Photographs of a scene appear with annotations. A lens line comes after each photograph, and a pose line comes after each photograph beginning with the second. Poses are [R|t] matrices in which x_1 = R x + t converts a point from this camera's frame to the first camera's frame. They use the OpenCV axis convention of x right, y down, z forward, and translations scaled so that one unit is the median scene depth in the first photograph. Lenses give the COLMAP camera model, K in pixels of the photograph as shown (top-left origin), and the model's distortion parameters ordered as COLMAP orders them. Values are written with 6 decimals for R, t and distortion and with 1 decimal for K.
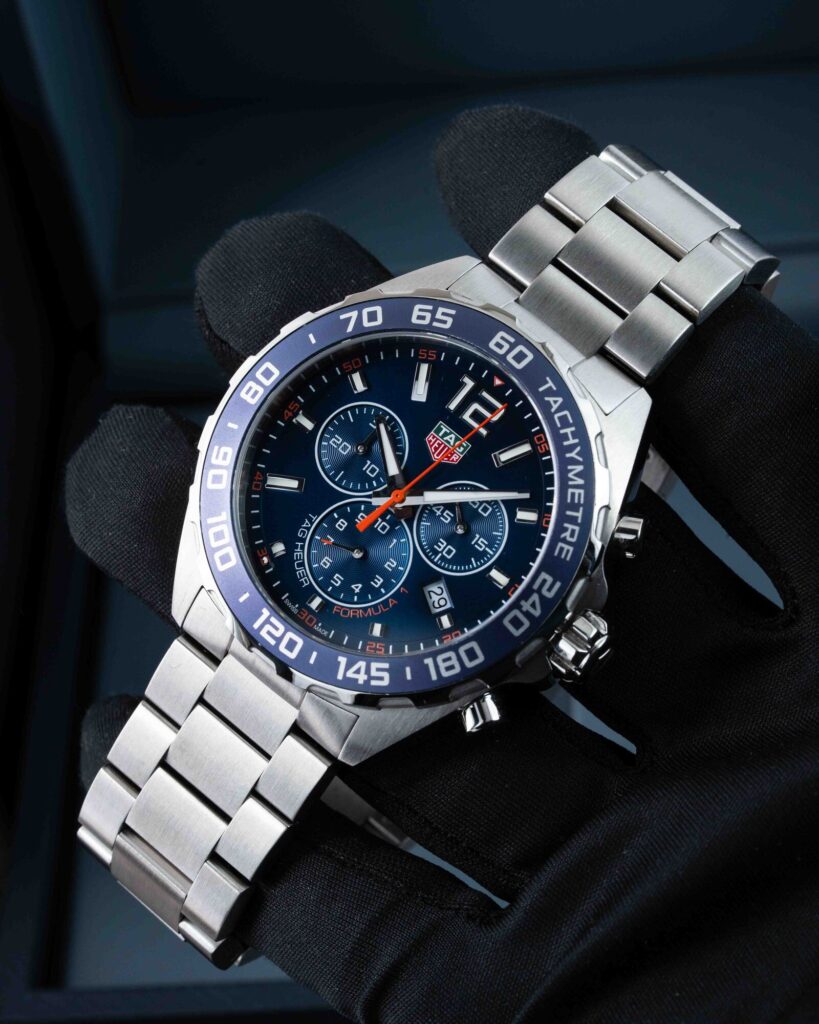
lens RADIAL K [[4911.0, 0, 409.5], [0, 4911.0, 512.0], [0, 0, 1]] dist [-0.177676, -1.757617]
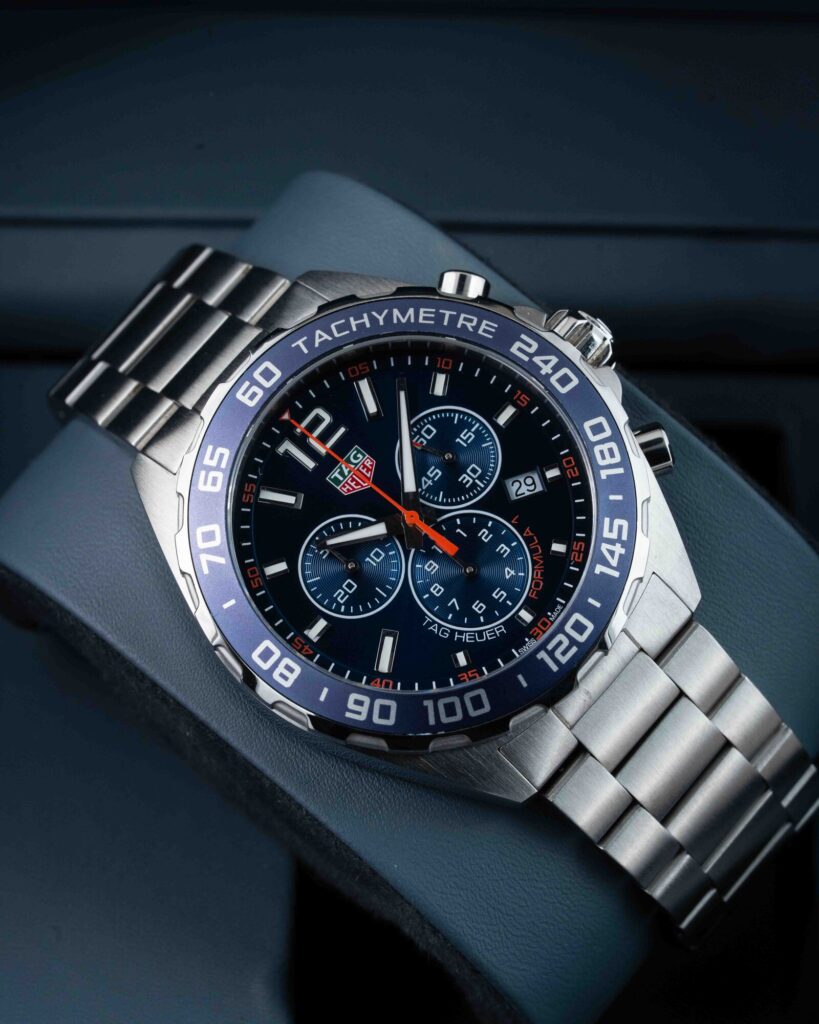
lens RADIAL K [[4911.0, 0, 409.5], [0, 4911.0, 512.0], [0, 0, 1]] dist [-0.177676, -1.757617]
pose [[0.008160, -0.887167, 0.461377, -0.418585], [0.980091, 0.098629, 0.172317, -0.159608], [-0.198379, 0.450786, 0.870309, 0.214724]]
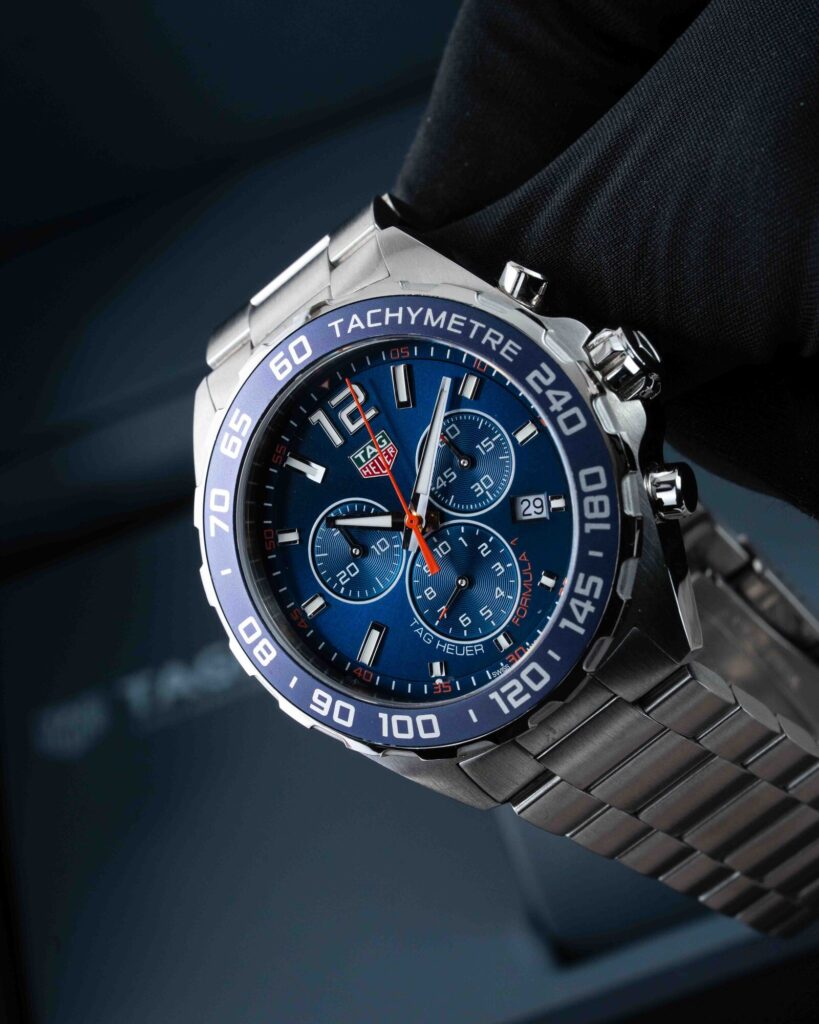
lens RADIAL K [[4911.0, 0, 409.5], [0, 4911.0, 512.0], [0, 0, 1]] dist [-0.177676, -1.757617]
pose [[0.272969, -0.959369, 0.071404, -0.065070], [0.950681, 0.257643, -0.172702, 0.150993], [0.147288, 0.115025, 0.982383, 0.118686]]
